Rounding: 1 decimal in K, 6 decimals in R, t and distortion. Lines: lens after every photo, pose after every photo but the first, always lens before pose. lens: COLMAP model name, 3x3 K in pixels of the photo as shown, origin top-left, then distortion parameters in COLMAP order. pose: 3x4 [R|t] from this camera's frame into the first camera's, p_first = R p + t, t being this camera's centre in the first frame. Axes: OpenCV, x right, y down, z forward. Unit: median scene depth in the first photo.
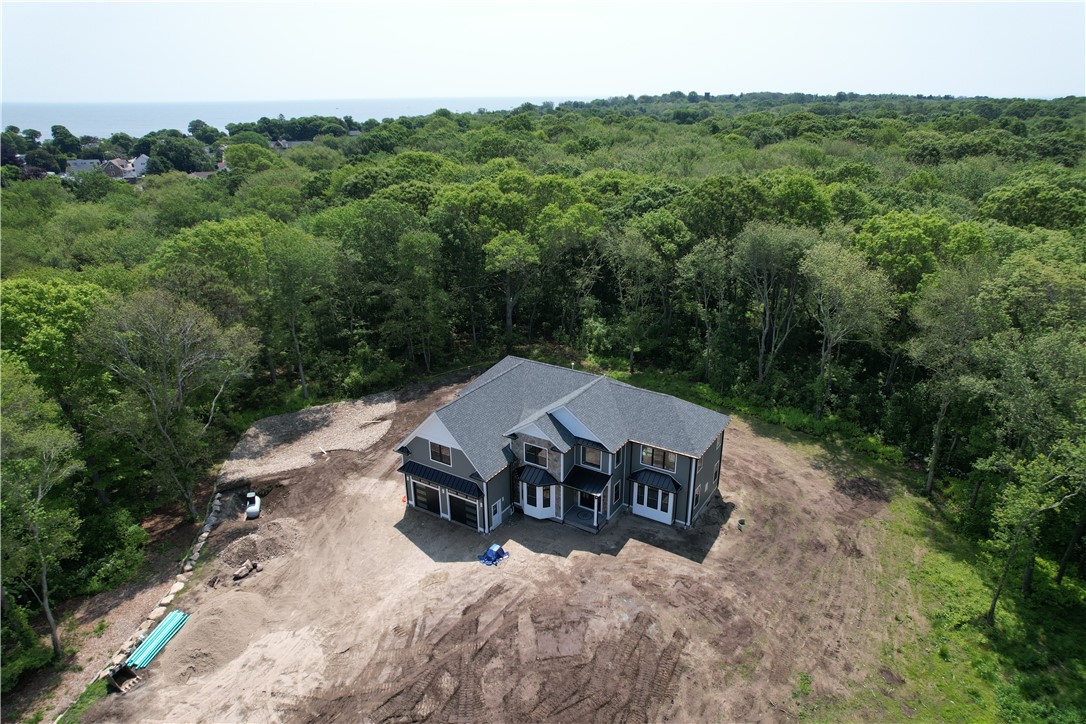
lens RADIAL K [[695.0, 0, 543.0], [0, 695.0, 362.0], [0, 0, 1]] dist [-0.078026, 0.070293]
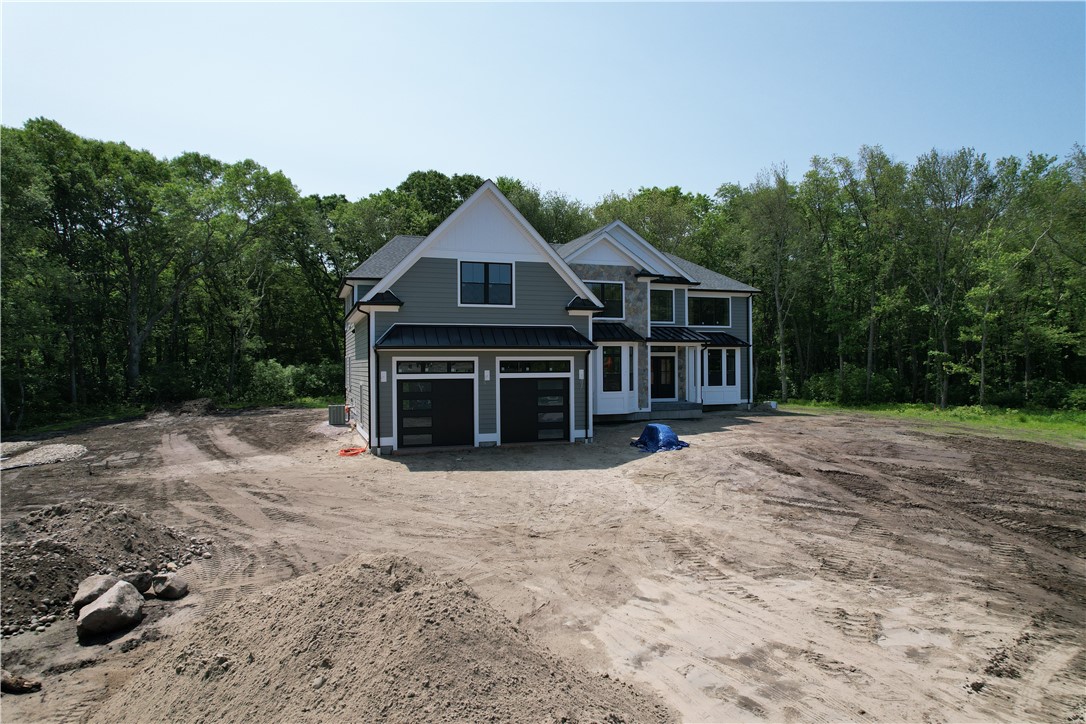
lens RADIAL K [[695.0, 0, 543.0], [0, 695.0, 362.0], [0, 0, 1]] dist [-0.078026, 0.070293]
pose [[0.629816, 0.008437, 0.776698, -0.496825], [0.290228, 0.924960, -0.245389, 0.312491], [-0.720486, 0.379970, 0.580106, 0.718970]]
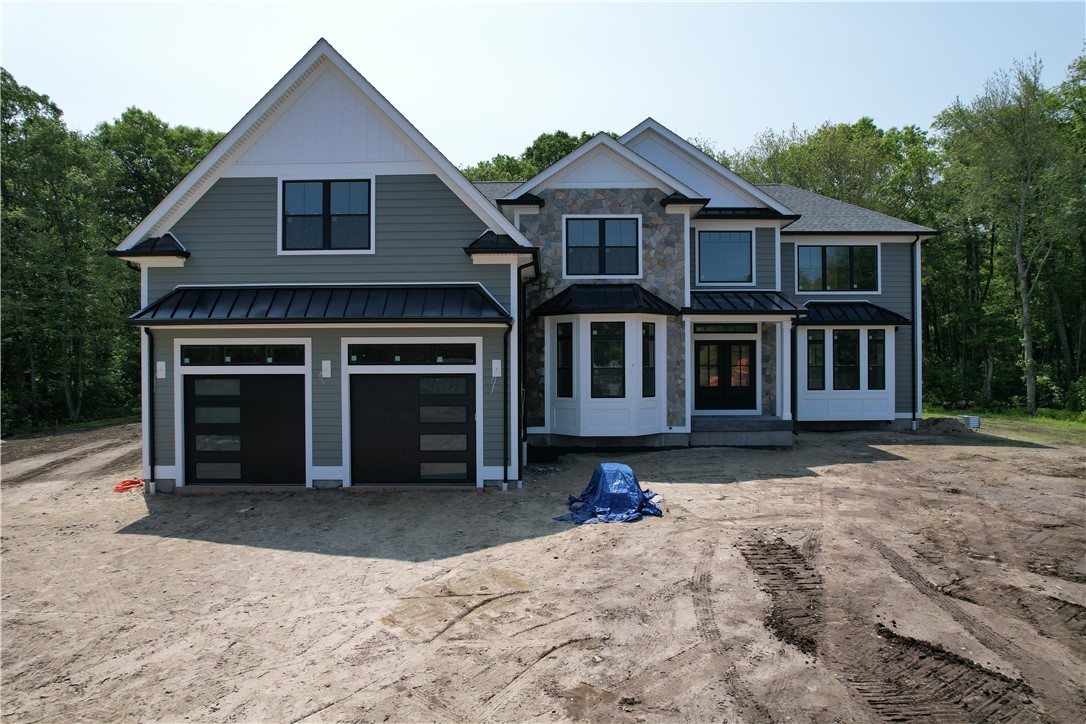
lens RADIAL K [[695.0, 0, 543.0], [0, 695.0, 362.0], [0, 0, 1]] dist [-0.078026, 0.070293]
pose [[0.854656, 0.005839, 0.519161, -0.219760], [0.190600, 0.926592, -0.324191, 0.298727], [-0.482943, 0.376024, 0.790805, 0.759416]]
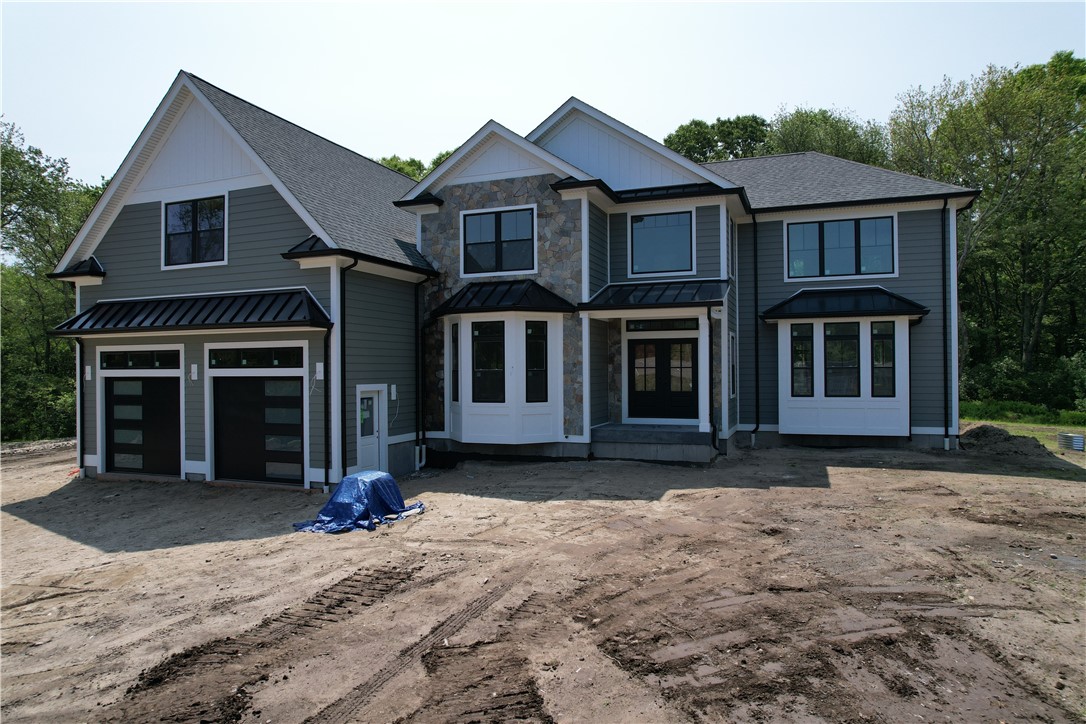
lens RADIAL K [[695.0, 0, 543.0], [0, 695.0, 362.0], [0, 0, 1]] dist [-0.078026, 0.070293]
pose [[0.981799, 0.001973, 0.189911, -0.052368], [0.070637, 0.924418, -0.374783, 0.314827], [-0.176297, 0.381377, 0.907453, 0.718837]]
